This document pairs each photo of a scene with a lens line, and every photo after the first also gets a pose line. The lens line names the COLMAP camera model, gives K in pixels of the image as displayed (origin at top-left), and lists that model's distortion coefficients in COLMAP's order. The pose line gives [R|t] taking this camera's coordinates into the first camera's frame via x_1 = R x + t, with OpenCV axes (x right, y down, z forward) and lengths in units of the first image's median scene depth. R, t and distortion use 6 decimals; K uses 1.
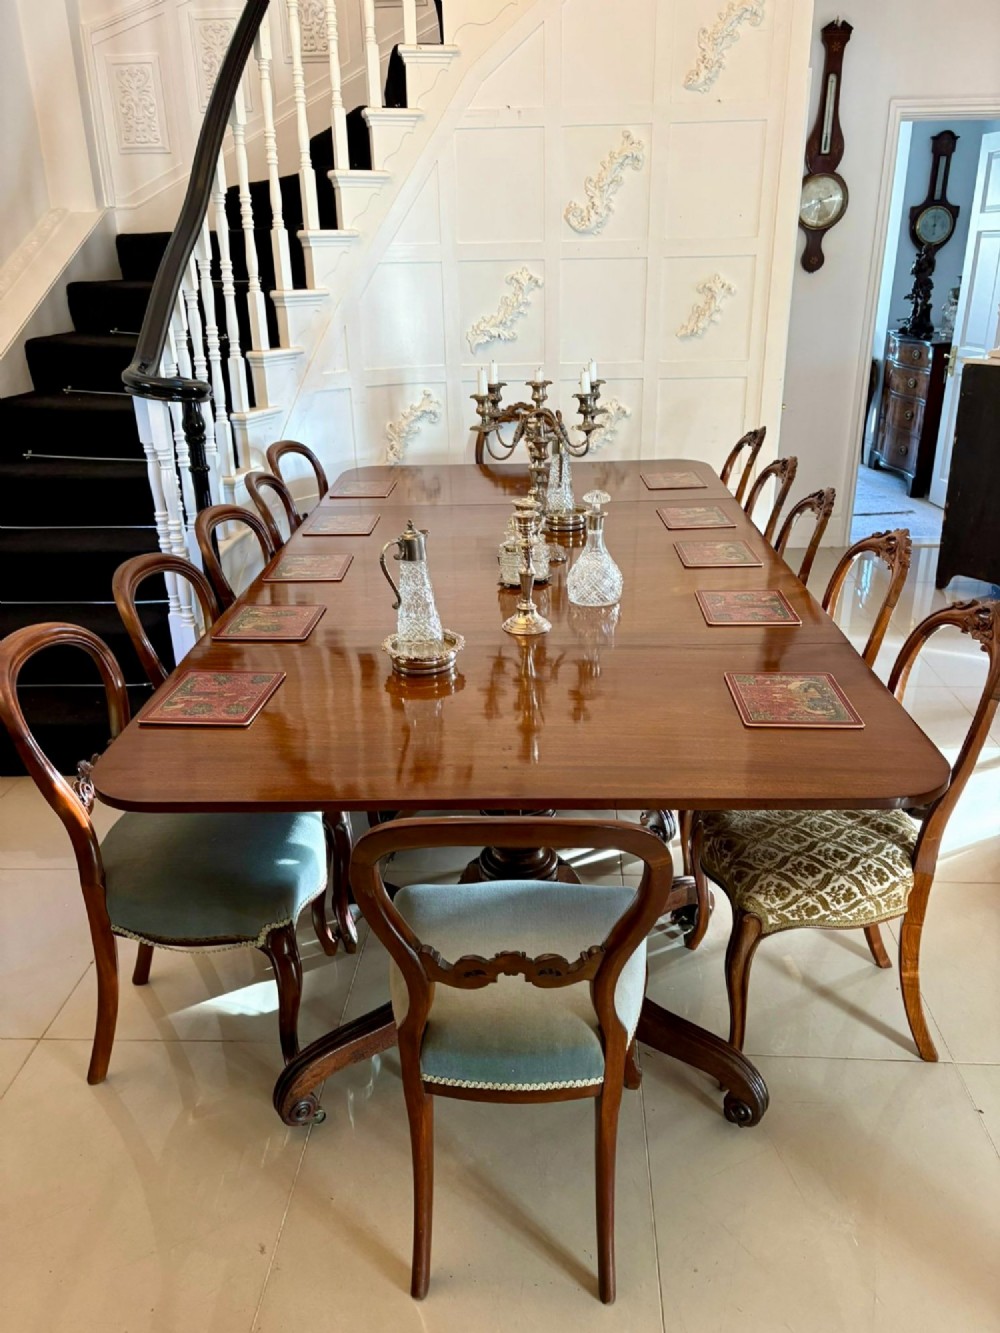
lens RADIAL K [[1028.9, 0, 501.2], [0, 1028.9, 664.0], [0, 0, 1]] dist [0.019440, 0.008932]
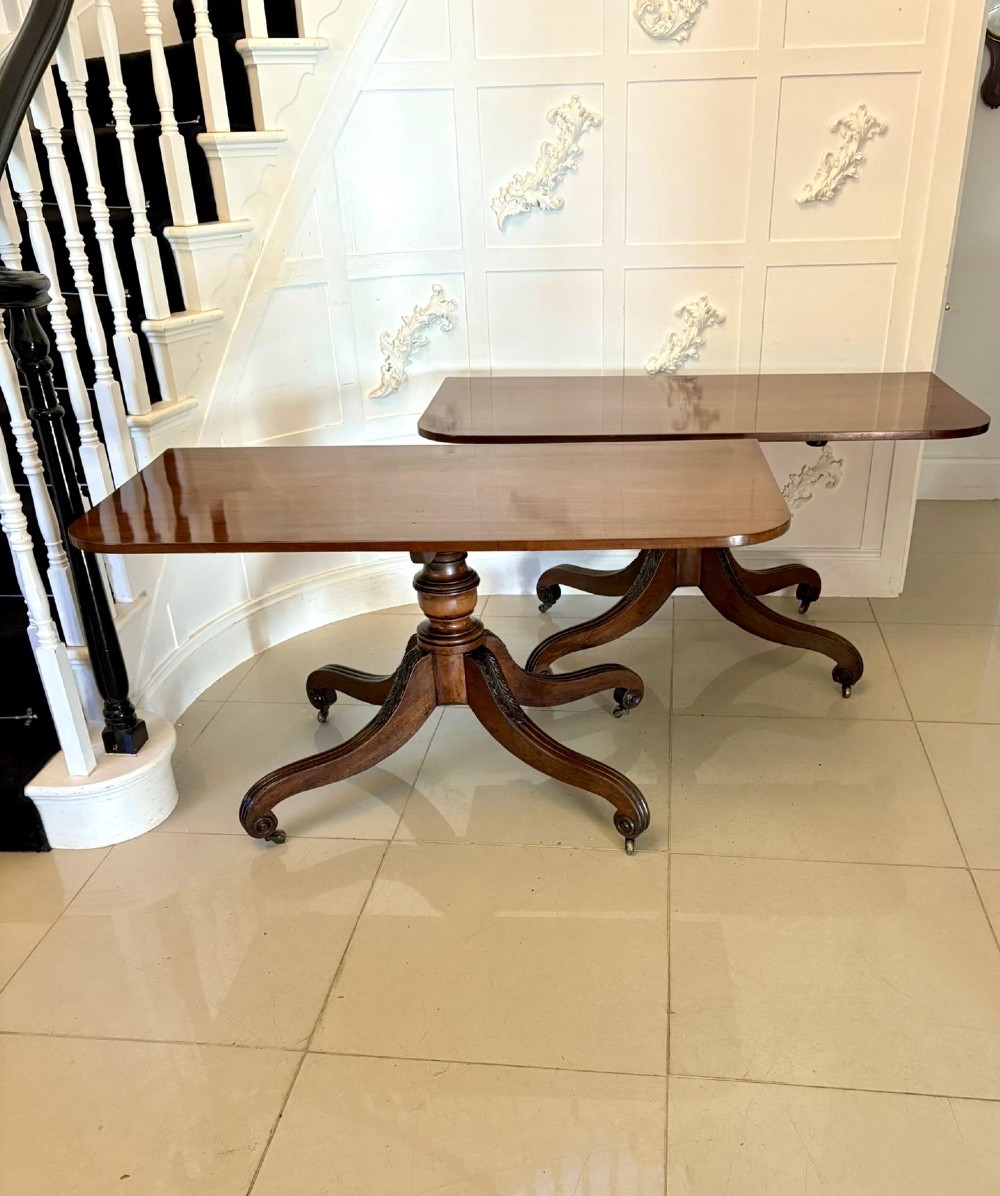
lens RADIAL K [[1114.9, 0, 534.2], [0, 1114.9, 720.3], [0, 0, 1]] dist [0.024320, 0.000000]
pose [[0.998067, 0.020004, -0.058843, 0.054415], [-0.012842, 0.992731, 0.119664, -0.072092], [0.060809, -0.118677, 0.991069, 0.243062]]
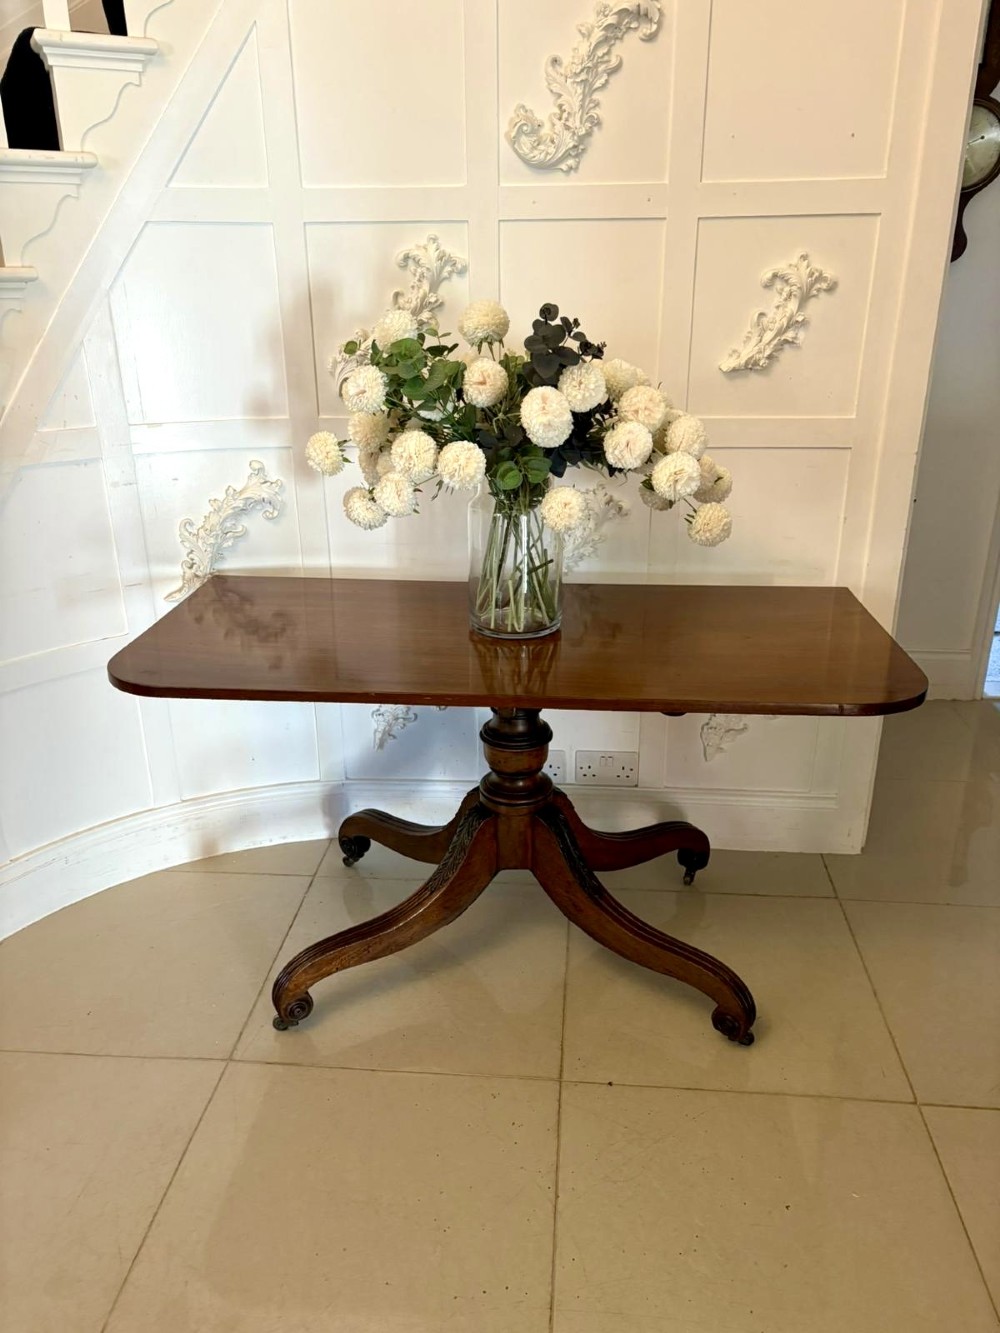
lens RADIAL K [[1028.9, 0, 494.1], [0, 1028.9, 662.3], [0, 0, 1]] dist [0.019440, 0.008932]
pose [[0.999376, 0.021308, -0.028172, 0.084087], [-0.021860, 0.999572, -0.019440, -0.179960], [0.027746, 0.020044, 0.999414, 0.547538]]
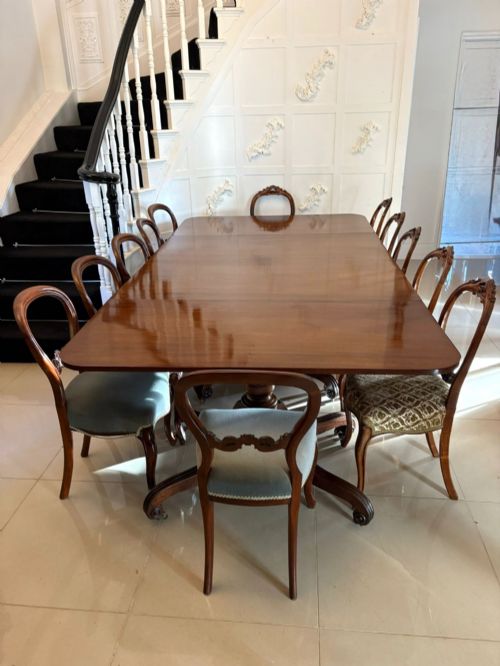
lens RADIAL K [[514.1, 0, 248.0], [0, 514.1, 333.6], [0, 0, 1]] dist [0.019440, 0.008932]
pose [[0.999086, 0.014102, -0.040344, 0.018309], [-0.012995, 0.999535, 0.027570, 0.012769], [0.040714, -0.027021, 0.998805, -0.029495]]
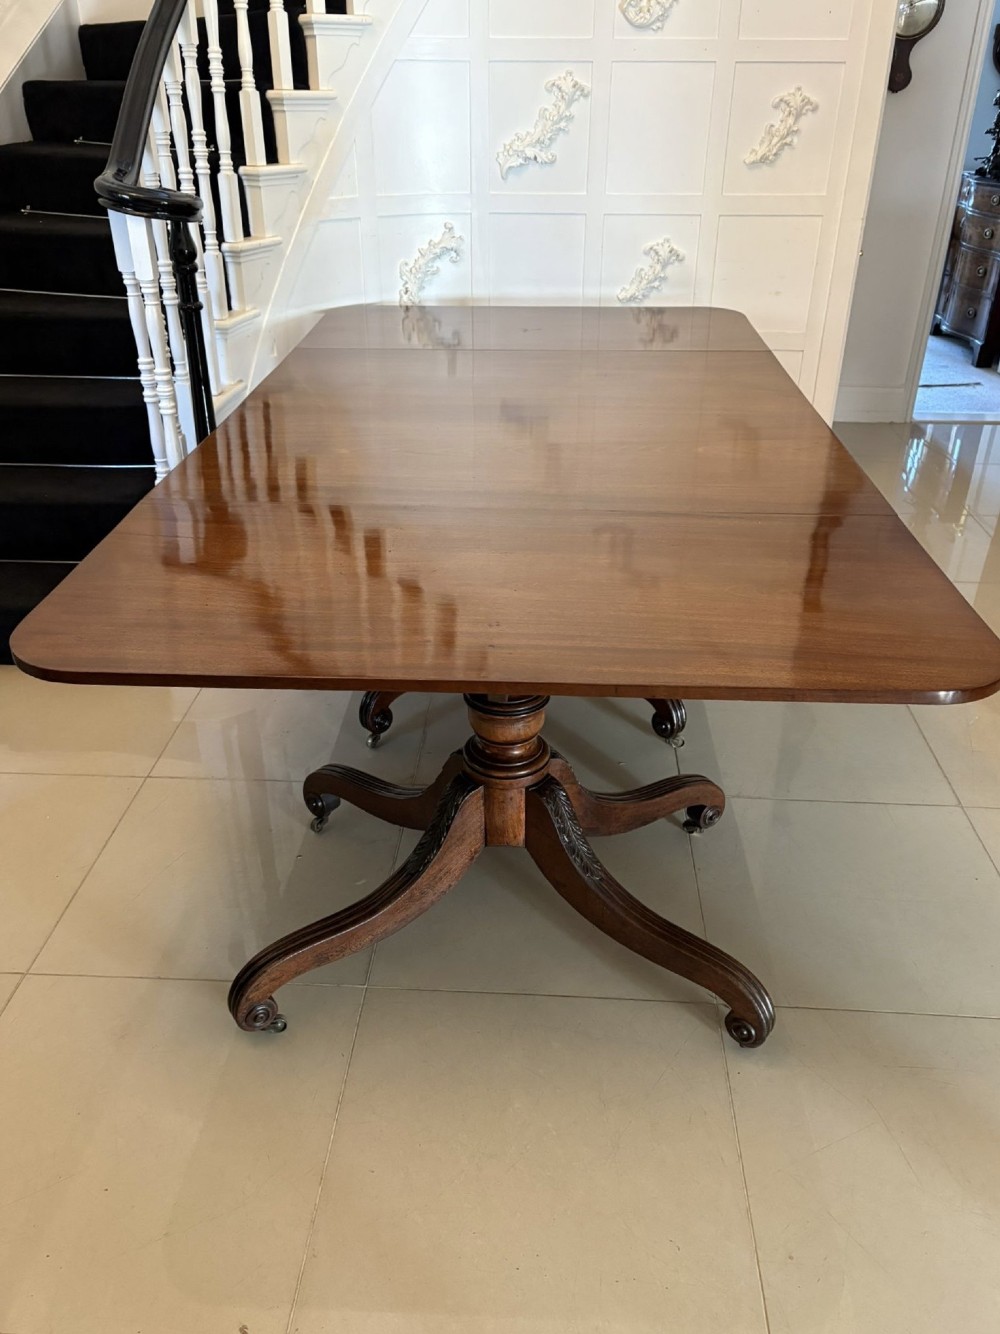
lens RADIAL K [[1074.3, 0, 498.1], [0, 1074.3, 673.8], [0, 0, 1]] dist [0.026921, -0.006866]
pose [[0.999745, 0.020346, 0.009762, -0.037889], [-0.021366, 0.992645, 0.119165, -0.001990], [-0.007266, -0.119343, 0.992827, 0.078194]]
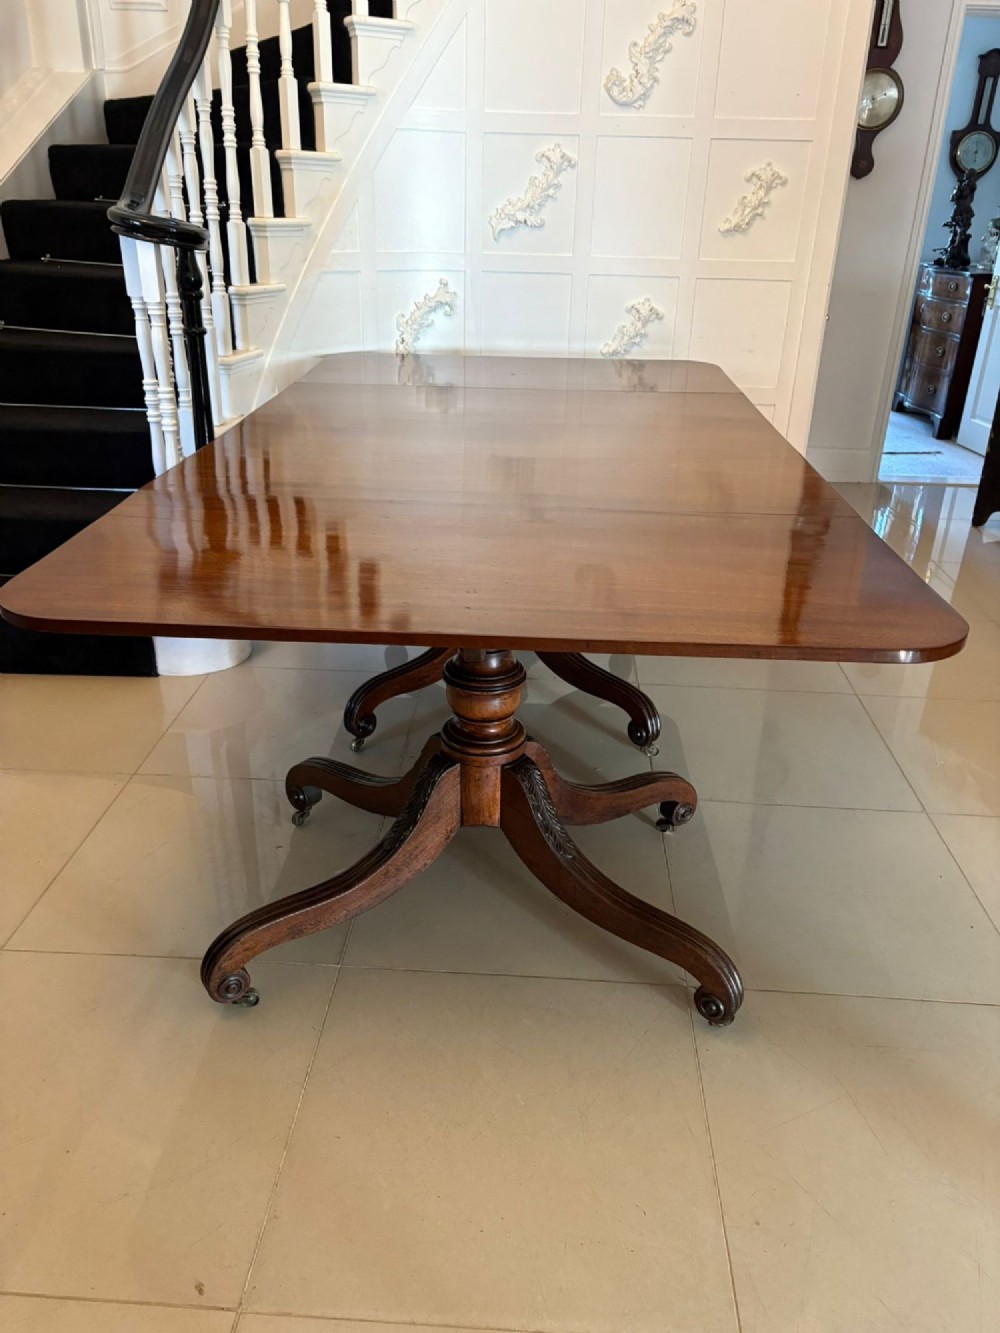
lens RADIAL K [[1028.9, 0, 504.5], [0, 1028.9, 670.4], [0, 0, 1]] dist [0.019440, 0.008932]
pose [[0.998988, 0.038596, 0.023084, -0.030469], [-0.039637, 0.998132, 0.046485, 0.042633], [-0.021247, -0.047353, 0.998652, 0.081230]]
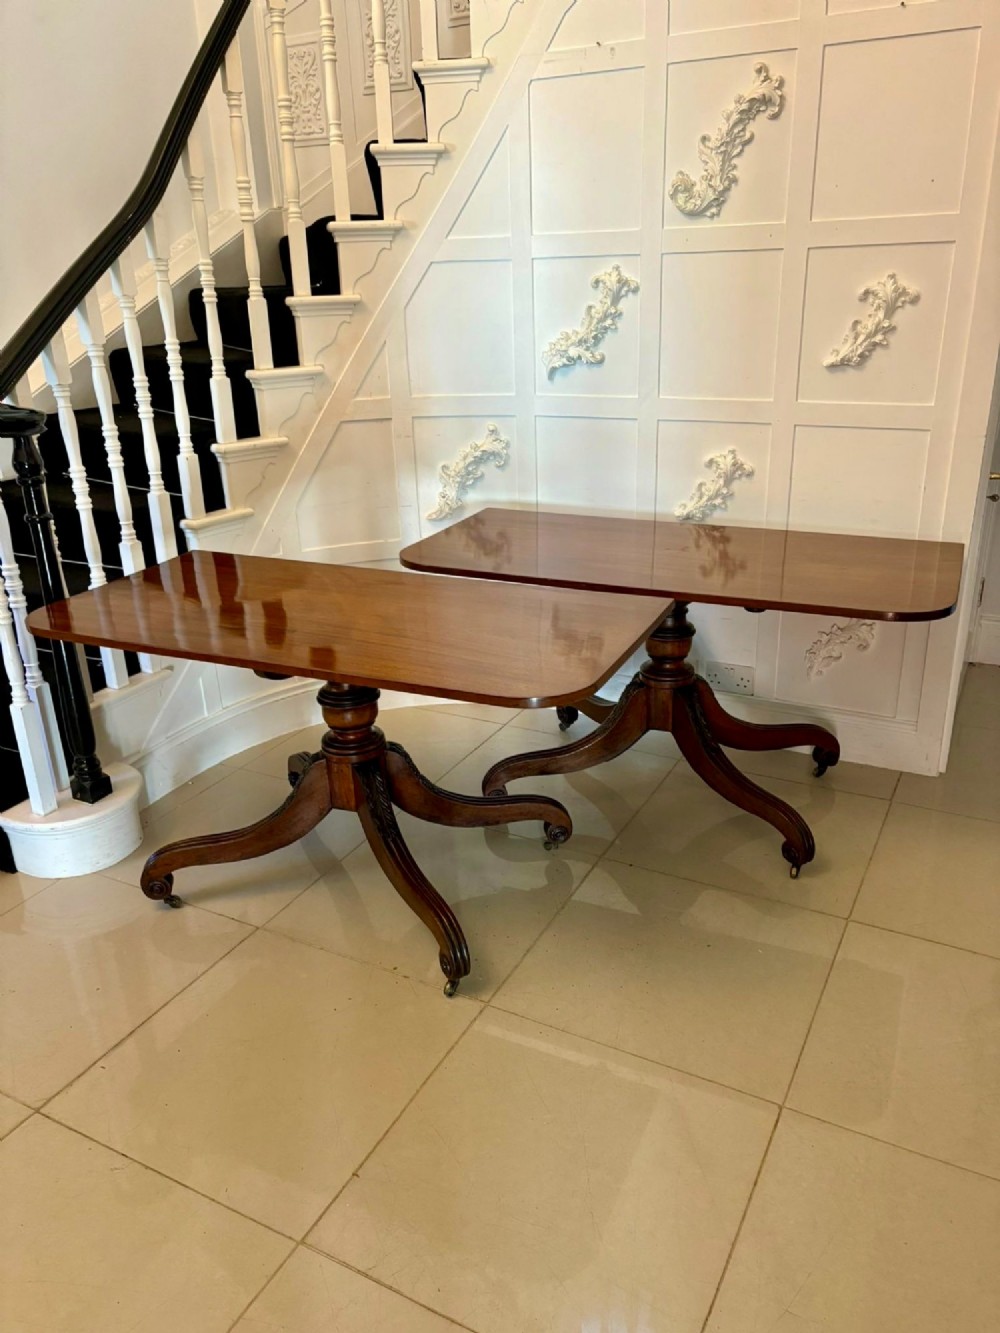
lens RADIAL K [[1028.9, 0, 499.2], [0, 1028.9, 667.8], [0, 0, 1]] dist [0.019440, 0.008932]
pose [[0.905636, 0.145338, -0.398372, 0.319815], [-0.144631, 0.988968, 0.032011, -0.129429], [0.398630, 0.028626, 0.916665, 0.346416]]
